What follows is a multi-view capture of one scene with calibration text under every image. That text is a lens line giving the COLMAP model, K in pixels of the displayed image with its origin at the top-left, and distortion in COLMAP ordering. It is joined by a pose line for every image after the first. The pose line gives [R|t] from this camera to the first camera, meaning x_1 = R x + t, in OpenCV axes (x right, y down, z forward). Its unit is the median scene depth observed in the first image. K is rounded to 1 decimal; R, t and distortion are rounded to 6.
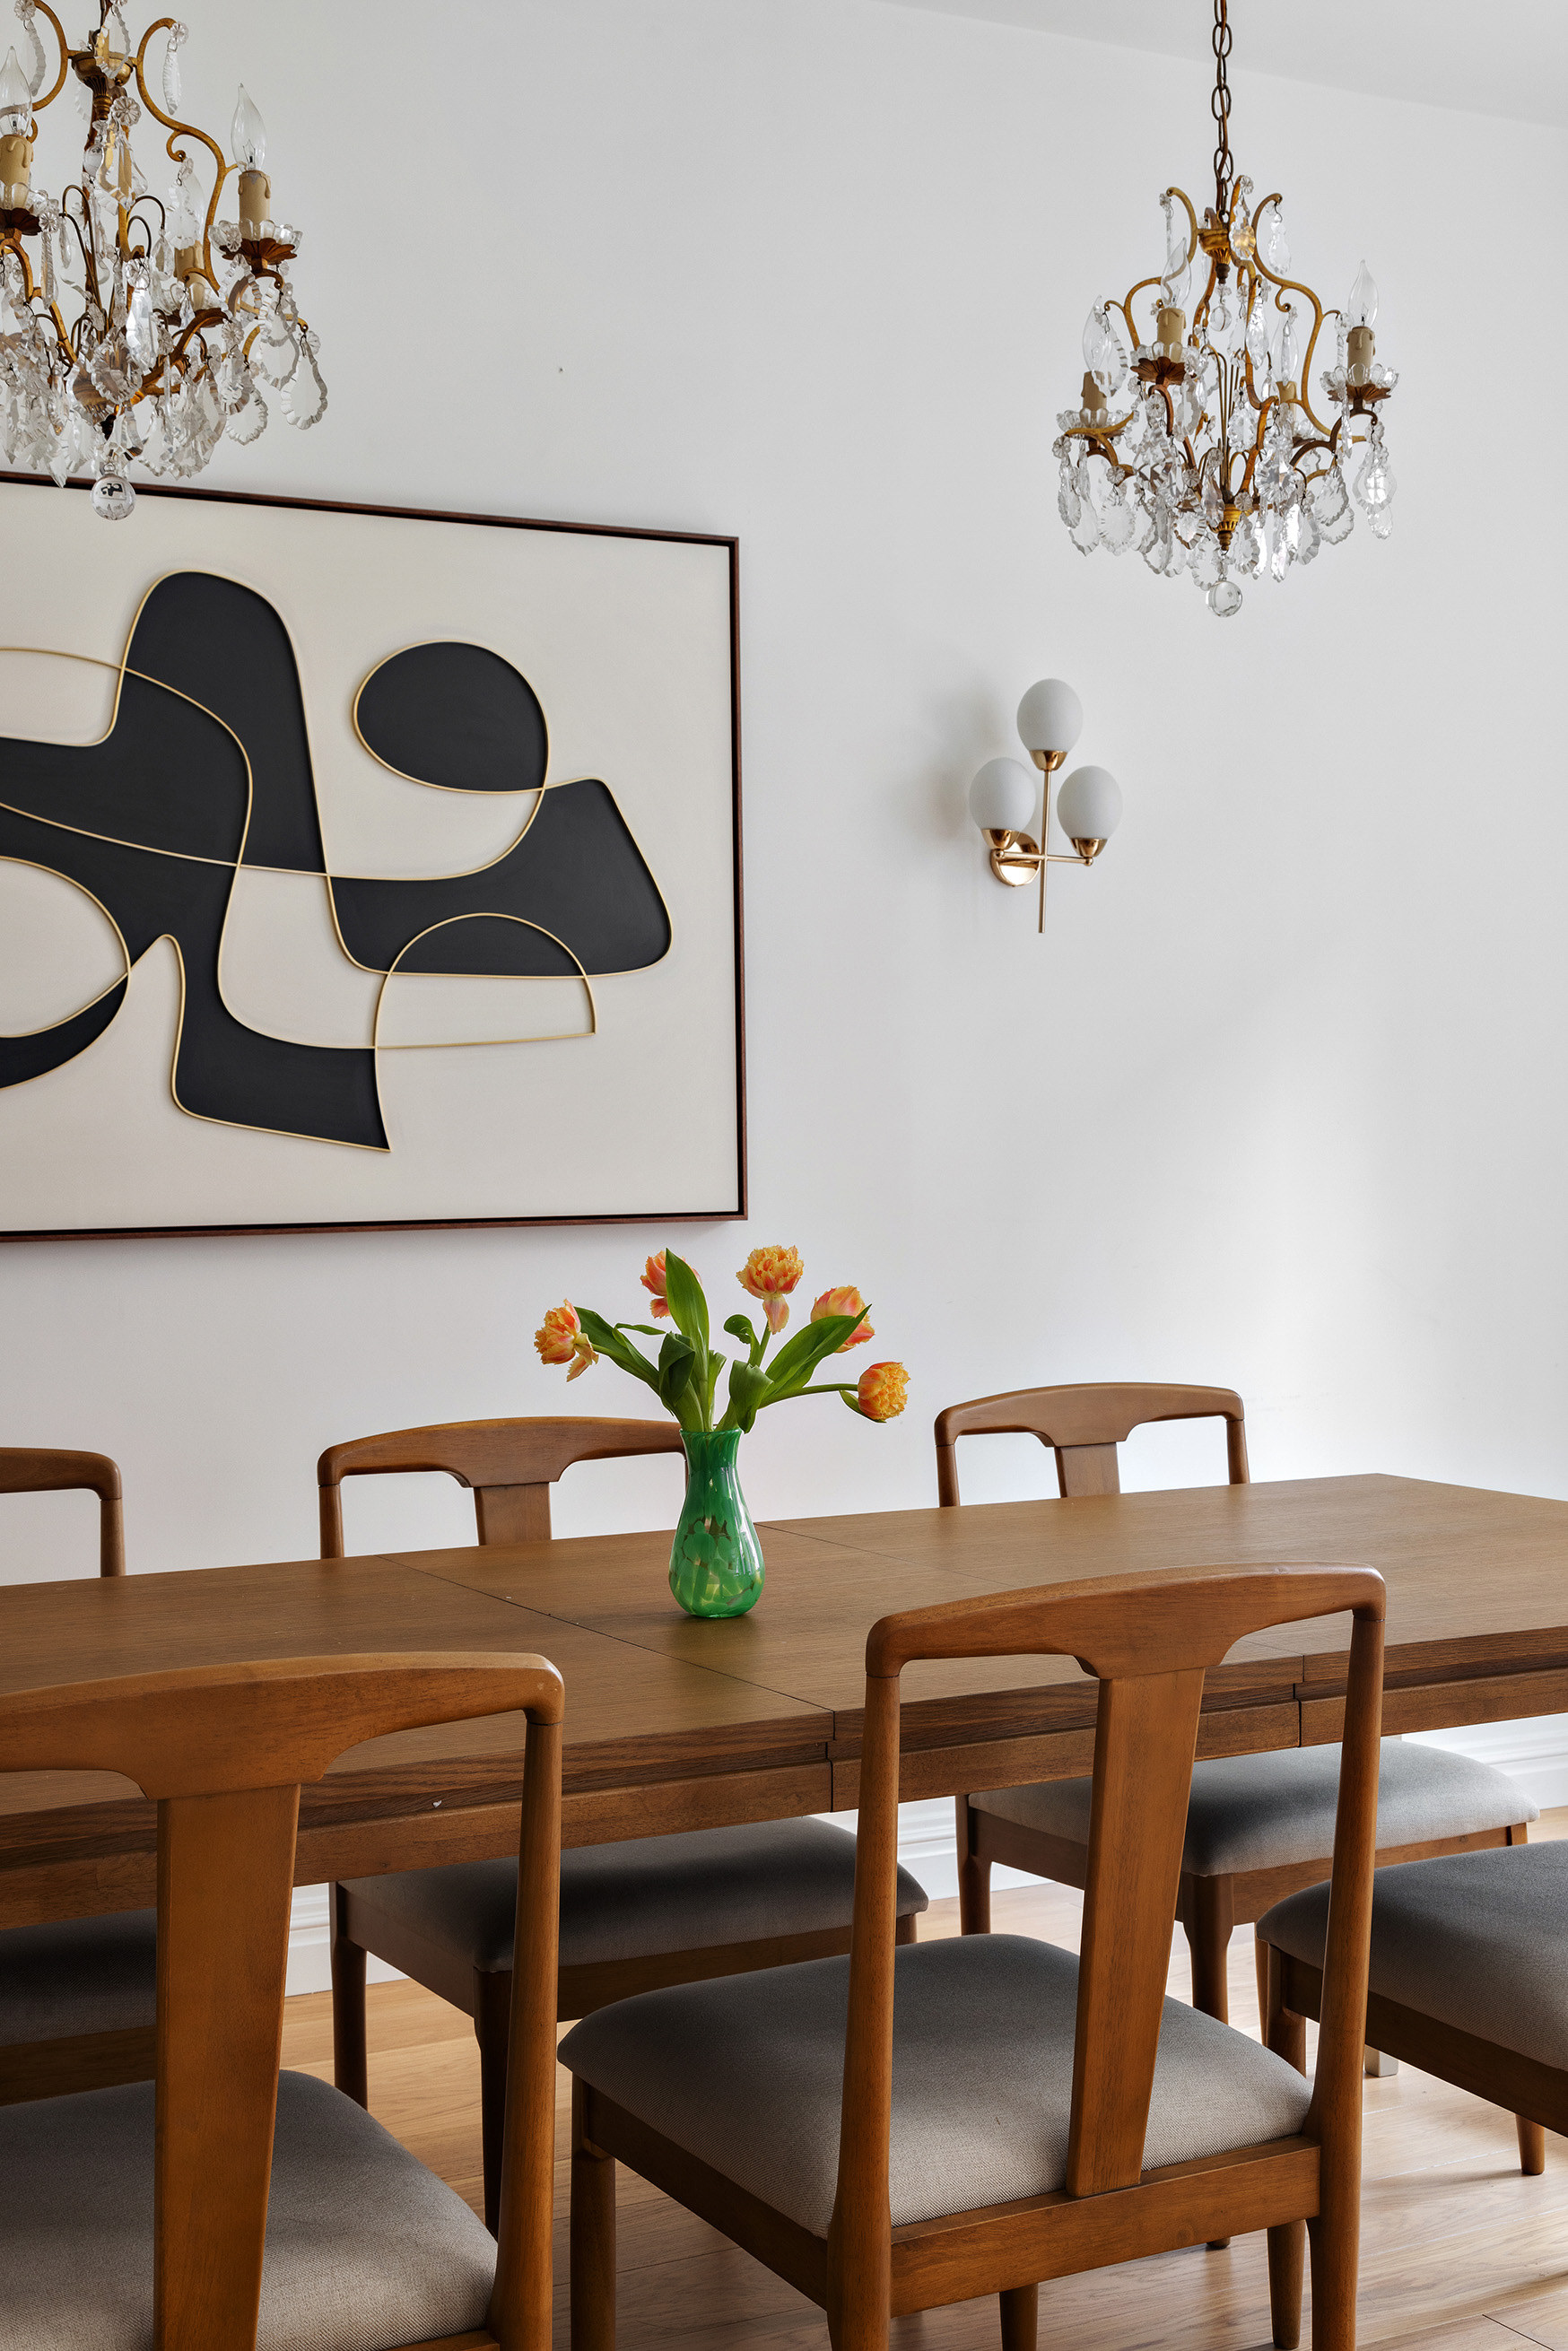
lens RADIAL K [[3038.0, 0, 781.8], [0, 3038.0, 1158.5], [0, 0, 1]] dist [0.025237, 0.000000]
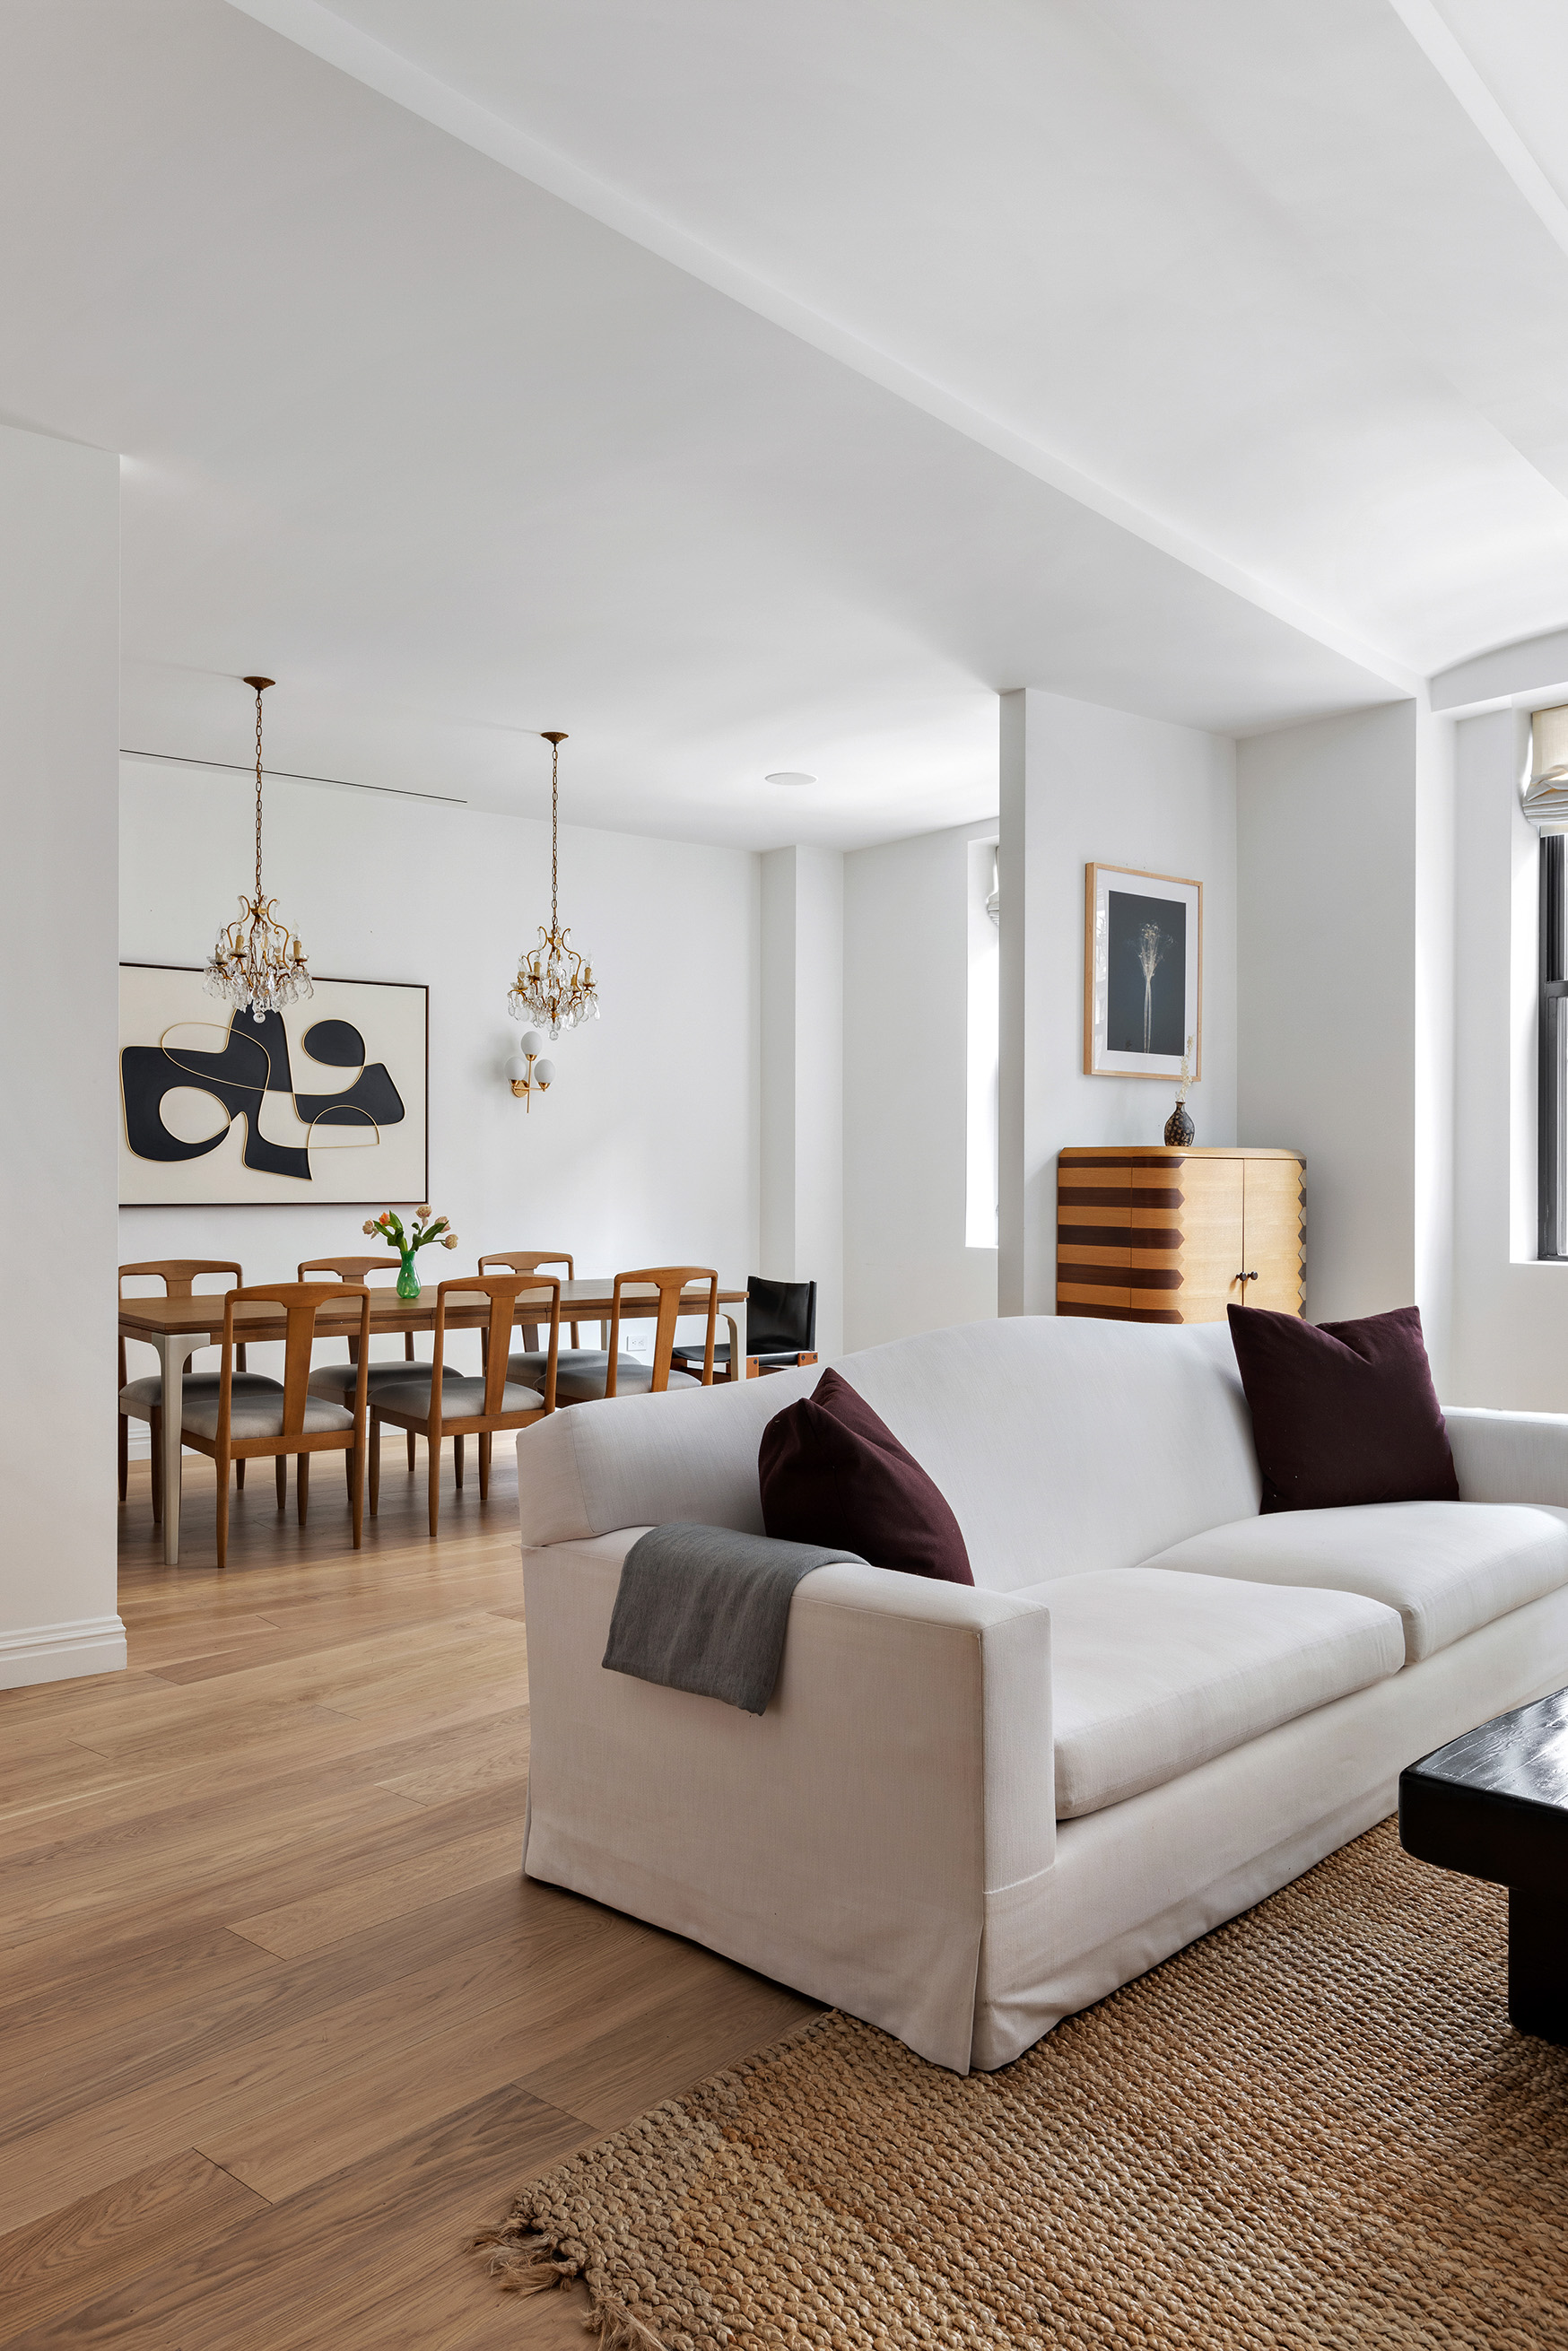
lens RADIAL K [[1739.9, 0, 787.1], [0, 1739.9, 1172.7], [0, 0, 1]] dist [0.002977, -0.002210]
pose [[0.985591, 0.014572, 0.168515, 0.071810], [-0.012535, 0.999835, -0.013144, 0.009515], [-0.168678, 0.010843, 0.985612, -1.178959]]
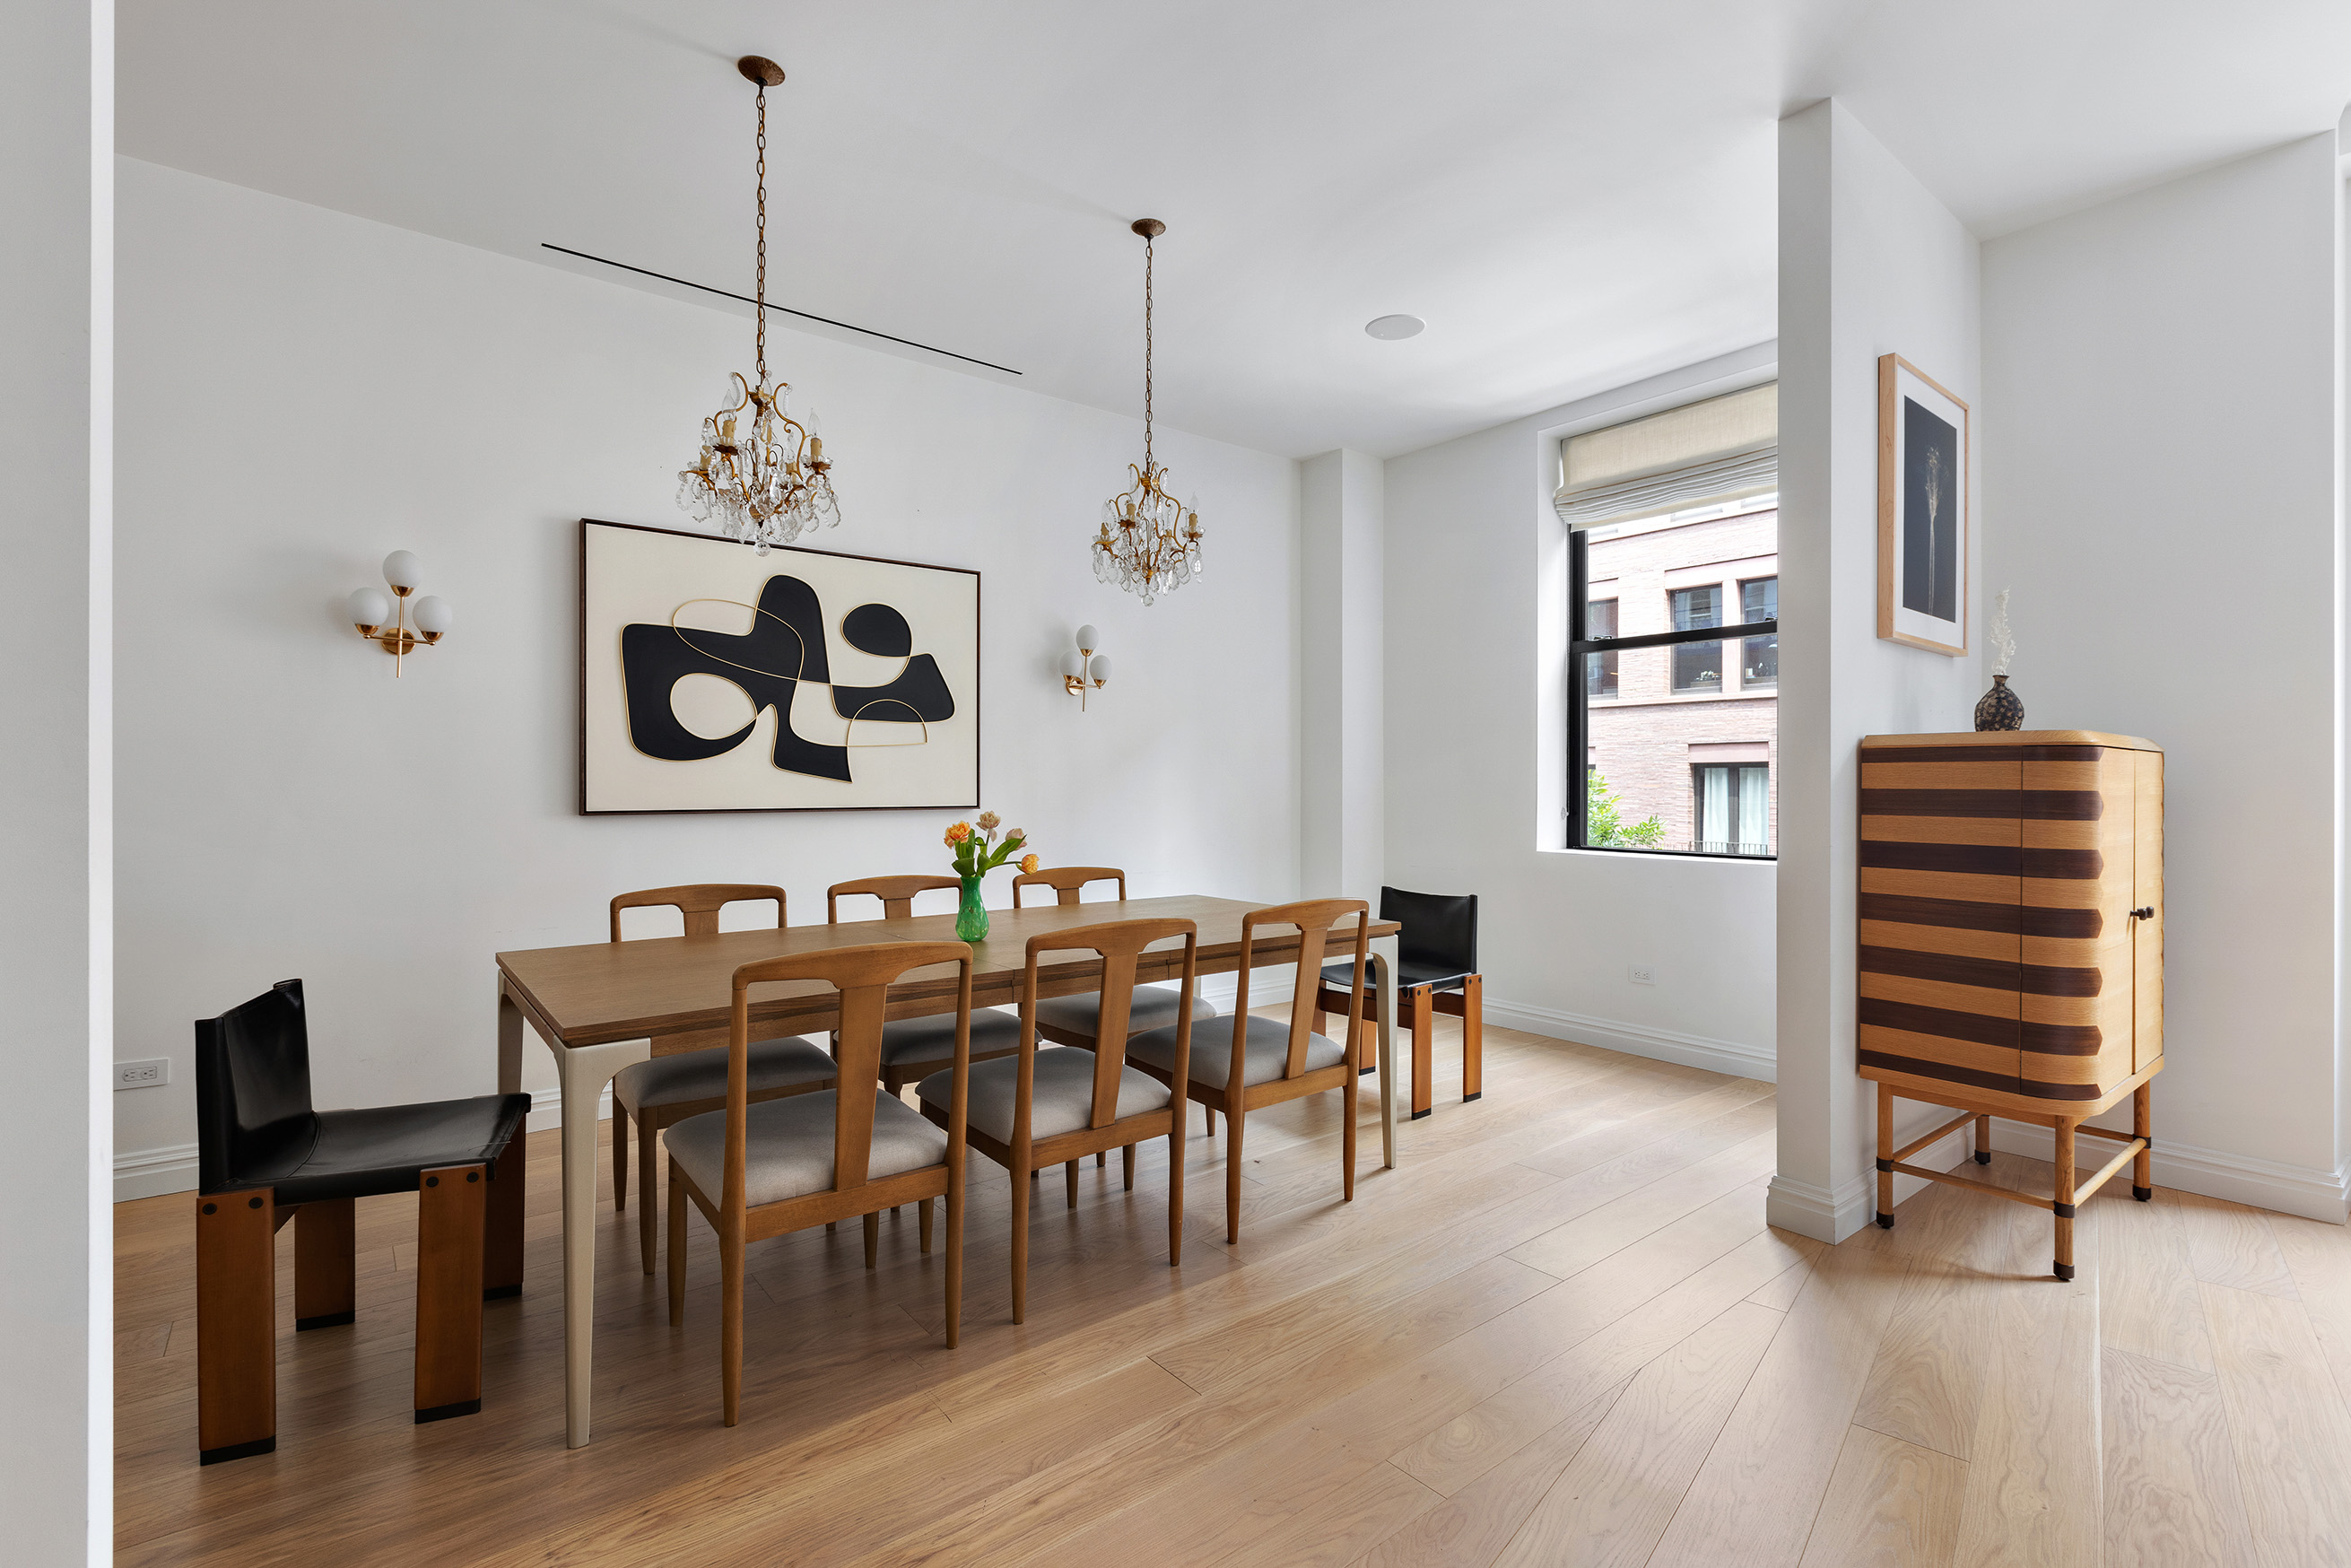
lens RADIAL K [[1069.9, 0, 1178.1], [0, 1069.9, 782.9], [0, 0, 1]] dist [-0.002605, 0.000163]
pose [[0.984144, 0.013720, 0.176838, -0.009043], [-0.011945, 0.999867, -0.011102, 0.007006], [-0.176967, 0.008814, 0.984177, -0.041995]]
